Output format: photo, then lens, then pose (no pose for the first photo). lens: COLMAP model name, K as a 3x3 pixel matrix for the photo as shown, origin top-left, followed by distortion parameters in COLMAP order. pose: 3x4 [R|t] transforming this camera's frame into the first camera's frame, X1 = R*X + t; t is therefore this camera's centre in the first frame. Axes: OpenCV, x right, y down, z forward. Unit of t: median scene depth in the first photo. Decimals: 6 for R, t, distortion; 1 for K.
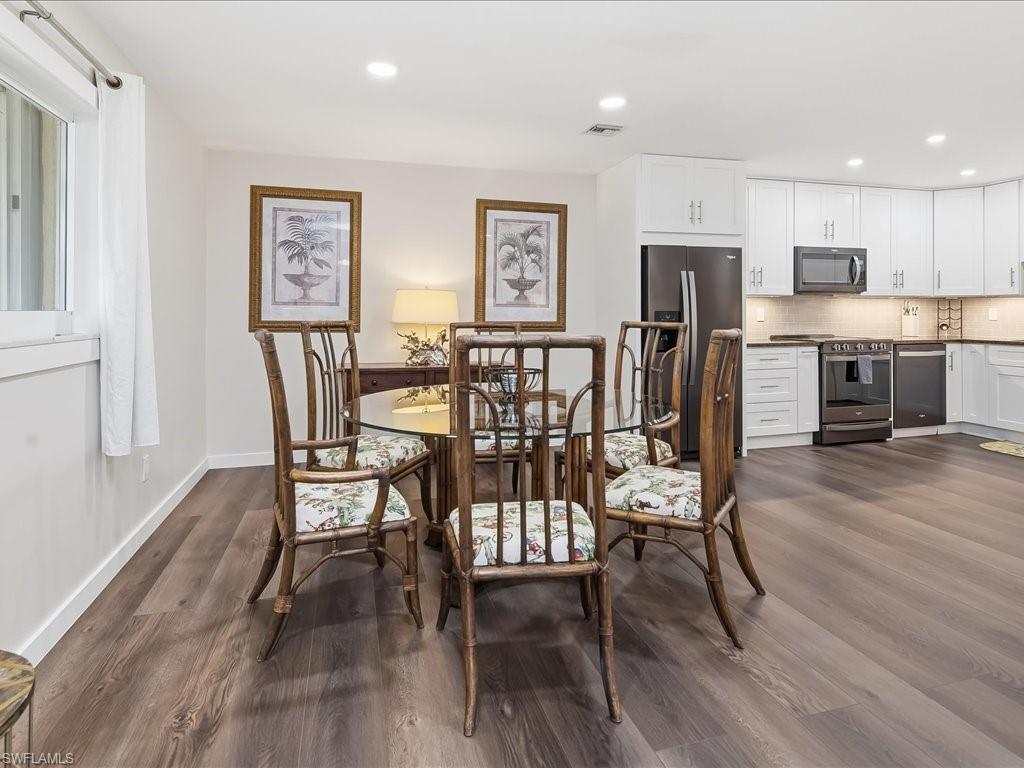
lens RADIAL K [[564.3, 0, 506.8], [0, 564.3, 309.9], [0, 0, 1]] dist [0.009384, -0.007534]
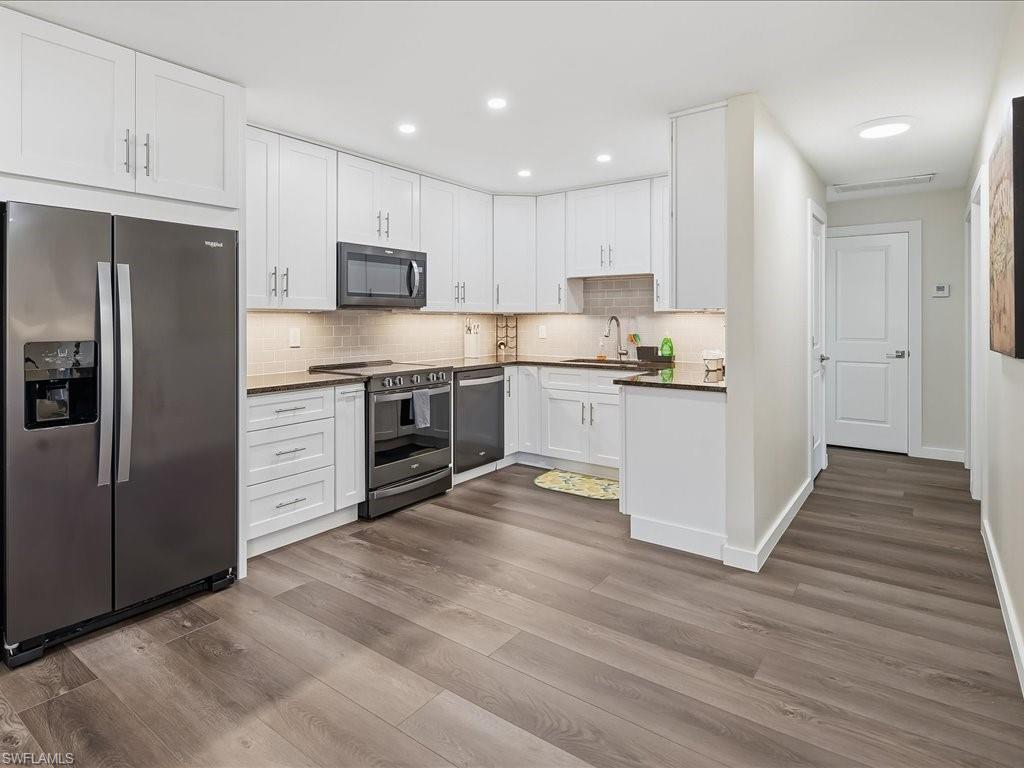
lens RADIAL K [[564.3, 0, 507.2], [0, 564.3, 316.8], [0, 0, 1]] dist [0.009384, -0.007534]
pose [[0.782558, 0.004366, 0.622563, 0.252325], [-0.000875, 0.999982, -0.005913, -0.014674], [-0.622577, 0.004082, 0.782548, 0.336094]]
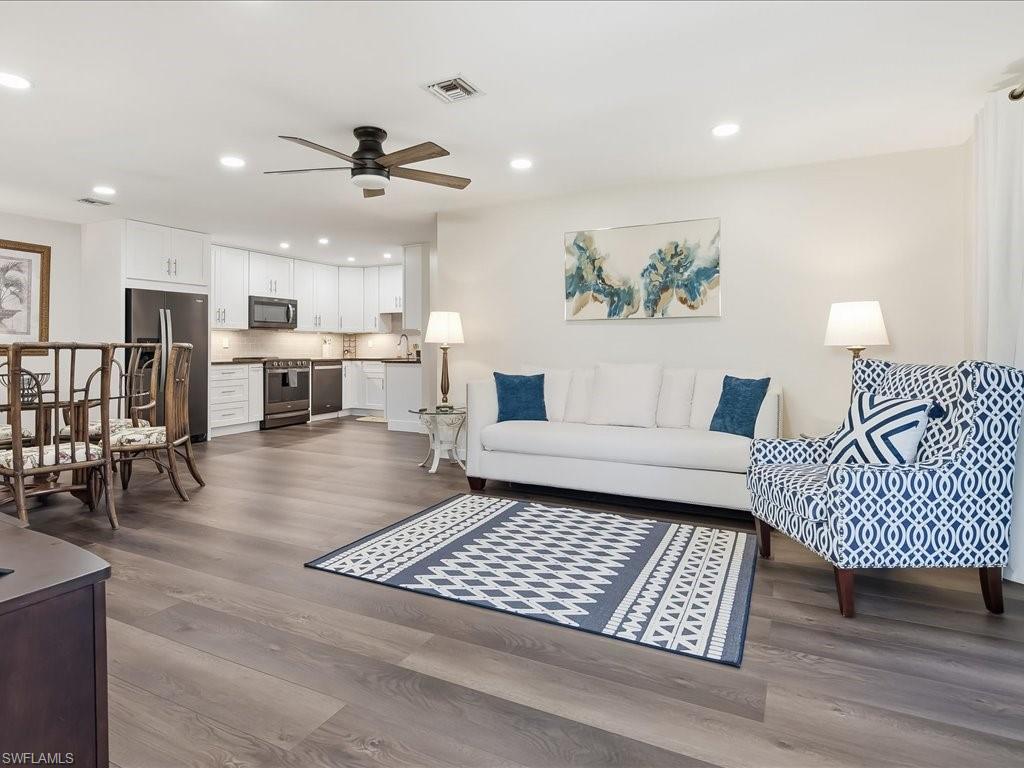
lens RADIAL K [[564.3, 0, 506.0], [0, 564.3, 343.3], [0, 0, 1]] dist [0.009384, -0.007534]
pose [[0.670258, 0.005531, 0.742108, -0.132489], [-0.000125, 0.999973, -0.007340, 0.021706], [-0.742128, 0.004827, 0.670241, -0.491887]]
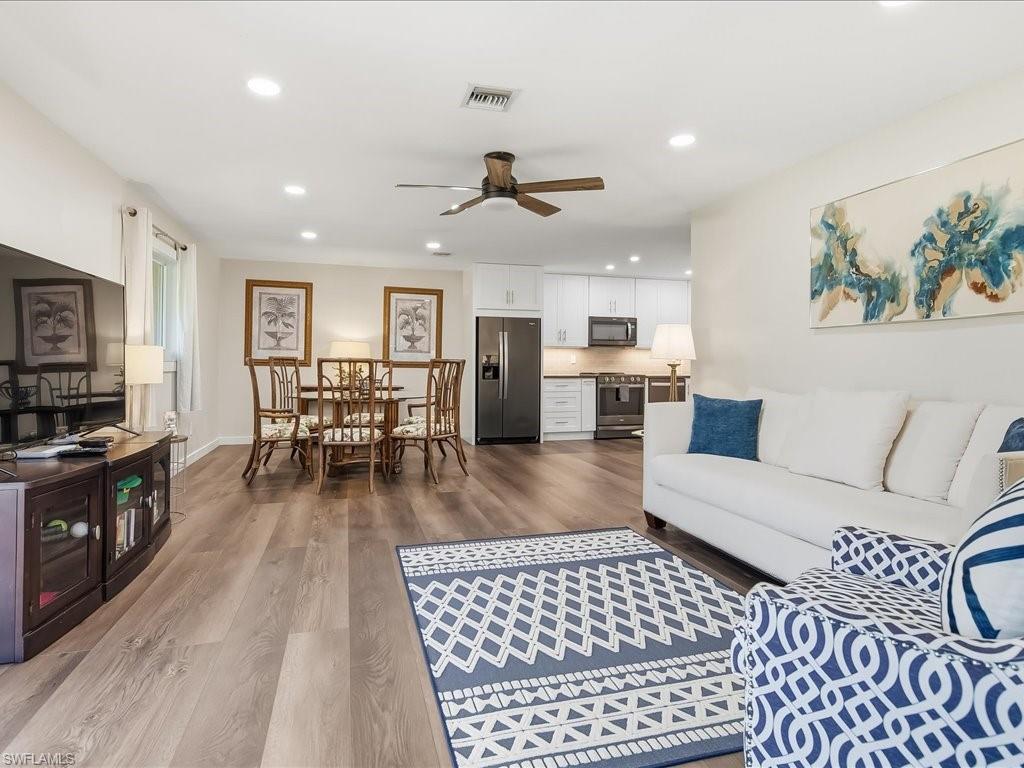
lens RADIAL K [[564.3, 0, 510.7], [0, 564.3, 360.9], [0, 0, 1]] dist [0.009384, -0.007534]
pose [[0.999928, 0.008336, 0.008605, 0.297004], [-0.008312, 0.999961, -0.002821, 0.021091], [-0.008629, 0.002750, 0.999959, -0.635072]]
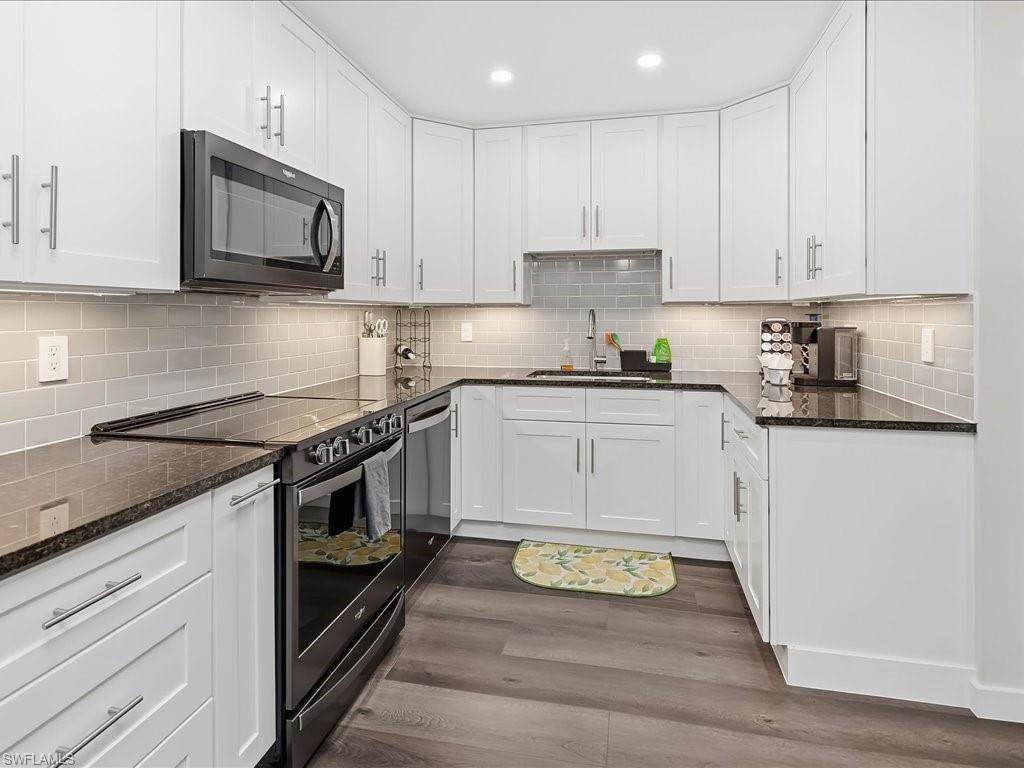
lens RADIAL K [[564.3, 0, 510.6], [0, 564.3, 311.6], [0, 0, 1]] dist [0.009384, -0.007534]
pose [[0.458599, 0.004669, 0.888631, 0.346892], [0.001632, 0.999980, -0.006097, -0.014241], [-0.888642, 0.004246, 0.458583, 0.763684]]
